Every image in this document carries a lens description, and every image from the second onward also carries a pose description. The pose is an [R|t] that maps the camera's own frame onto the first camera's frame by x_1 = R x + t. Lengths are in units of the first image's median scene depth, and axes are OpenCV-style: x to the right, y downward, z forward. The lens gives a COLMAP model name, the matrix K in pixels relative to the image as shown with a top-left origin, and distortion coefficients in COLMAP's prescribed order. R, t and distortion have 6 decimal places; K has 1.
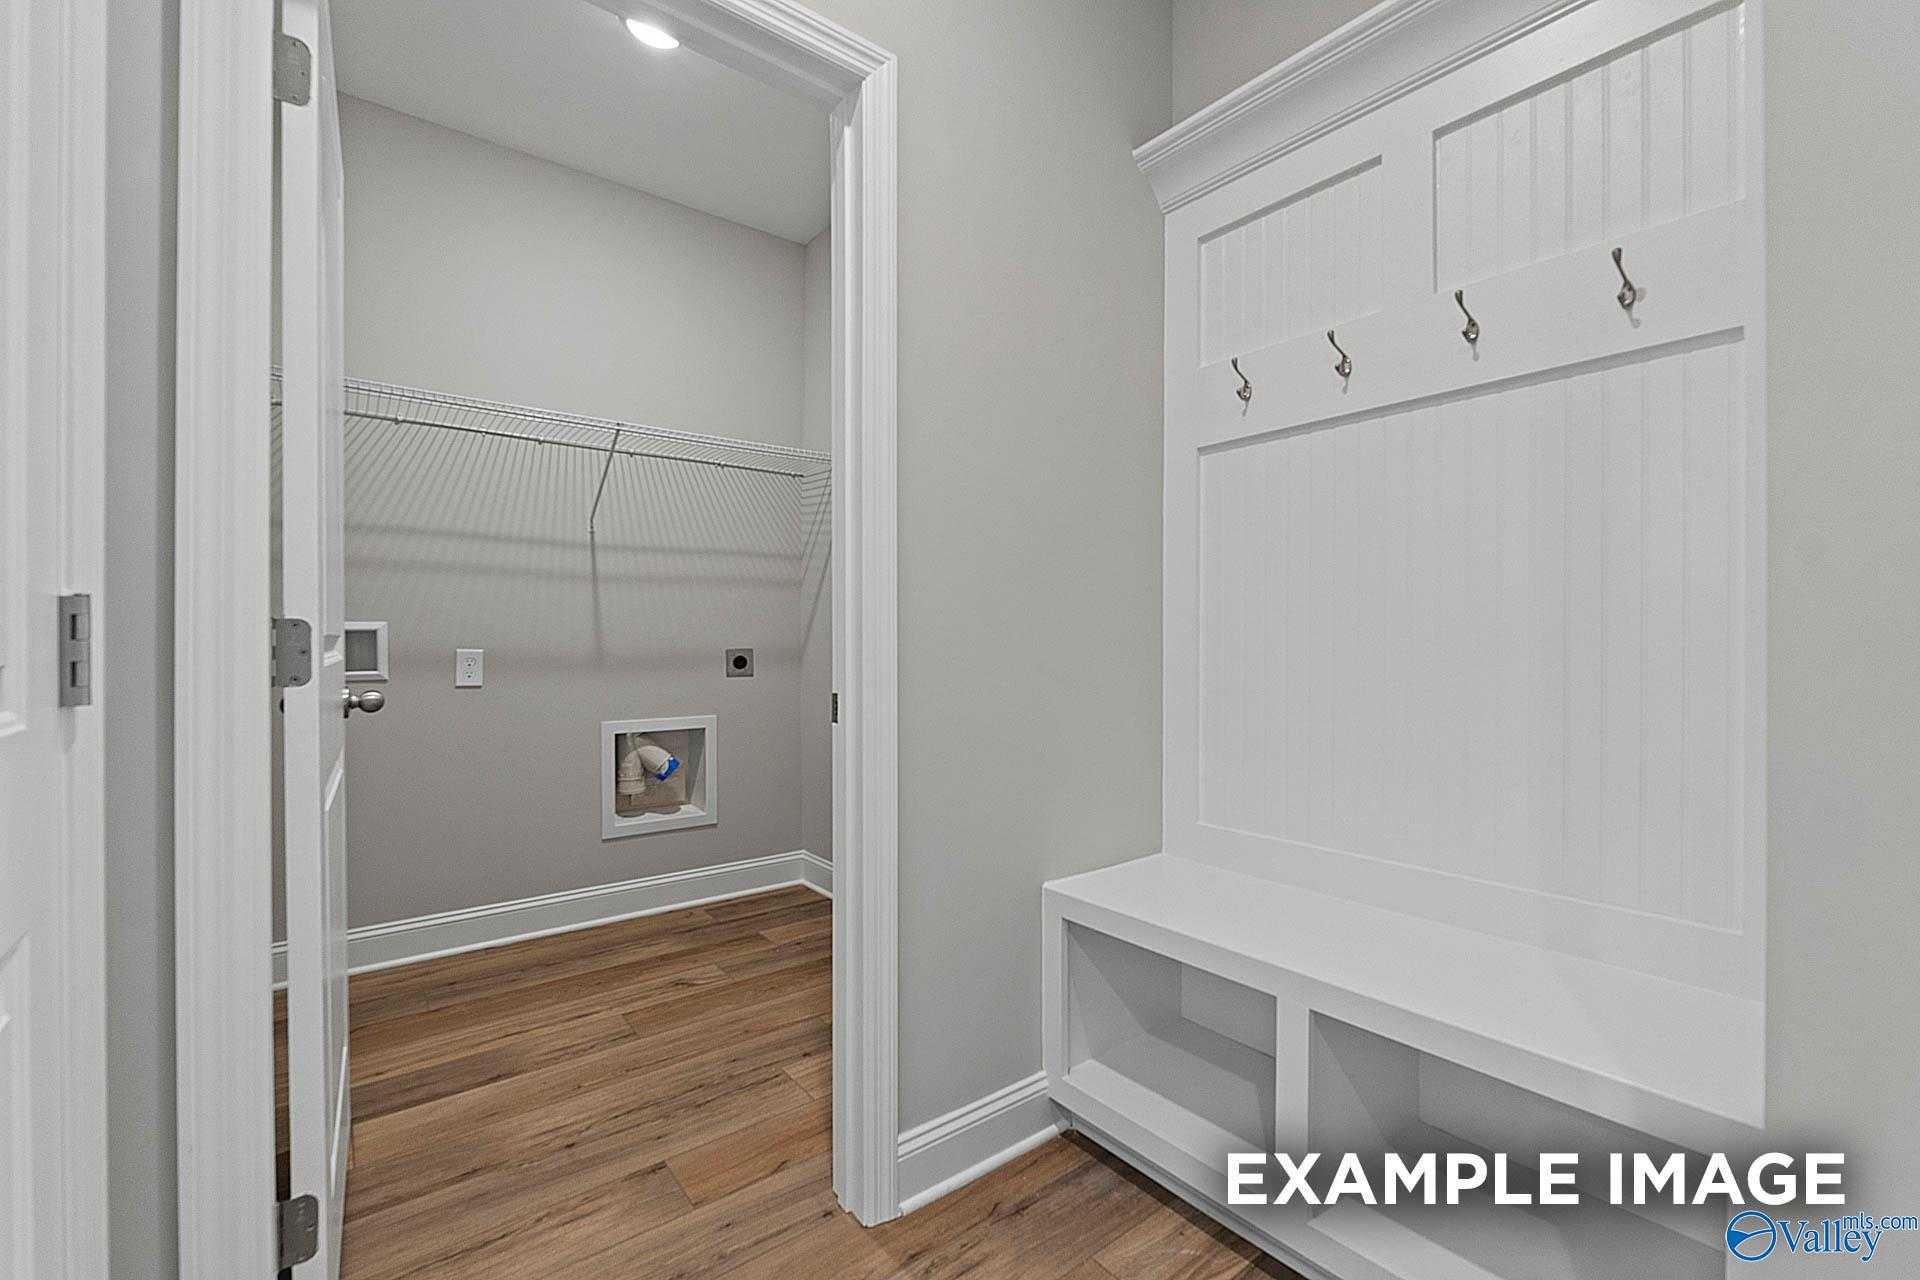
lens RADIAL K [[794.3, 0, 975.2], [0, 794.3, 638.5], [0, 0, 1]] dist [-0.010760, -0.000097]
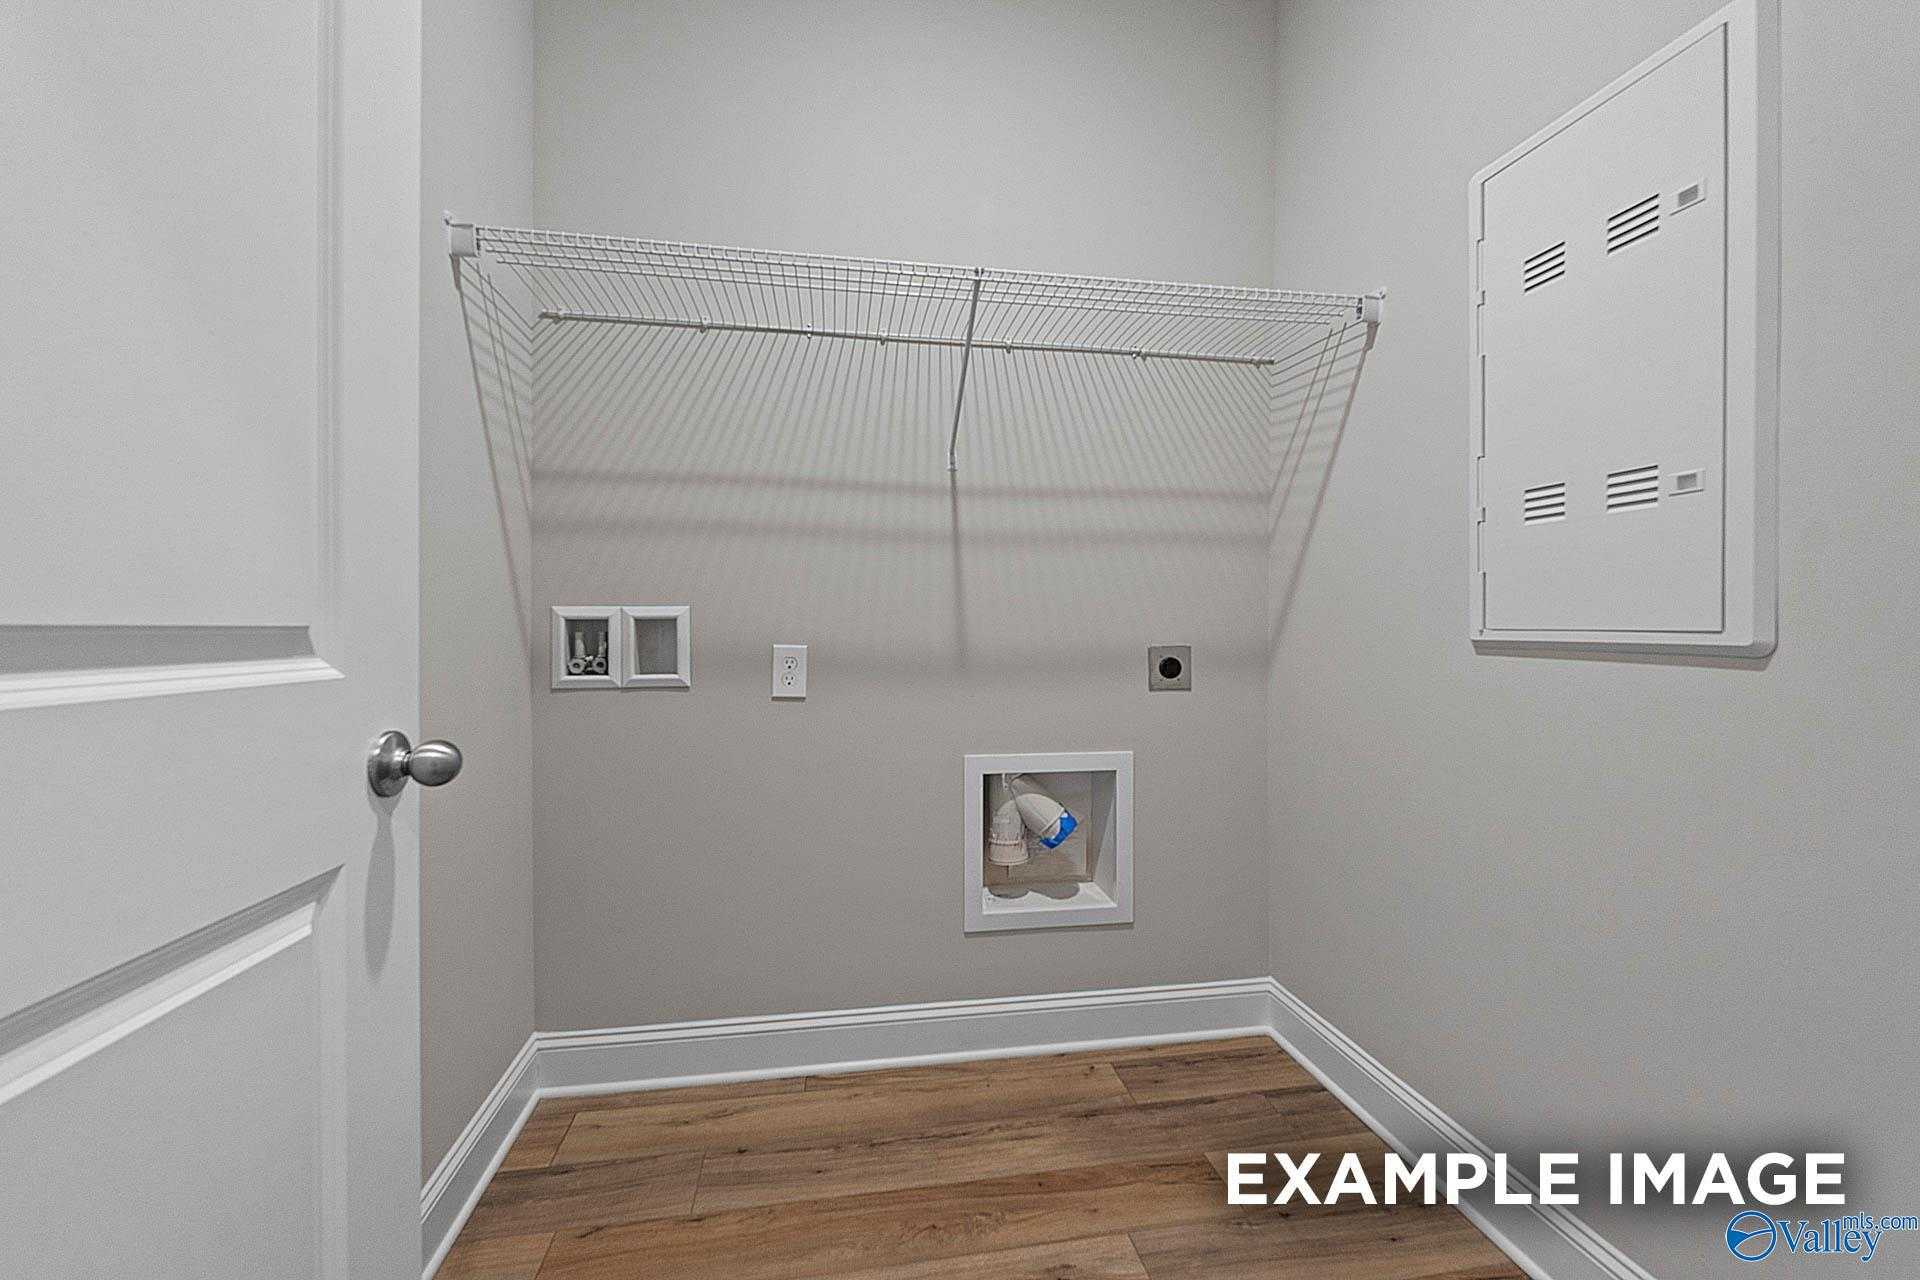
lens RADIAL K [[794.3, 0, 962.8], [0, 794.3, 640.5], [0, 0, 1]] dist [-0.010760, -0.000097]
pose [[0.866379, 0.008796, -0.499310, -0.137850], [-0.000876, 0.999870, 0.016095, -0.001417], [0.499387, -0.013507, 0.866274, 0.412160]]
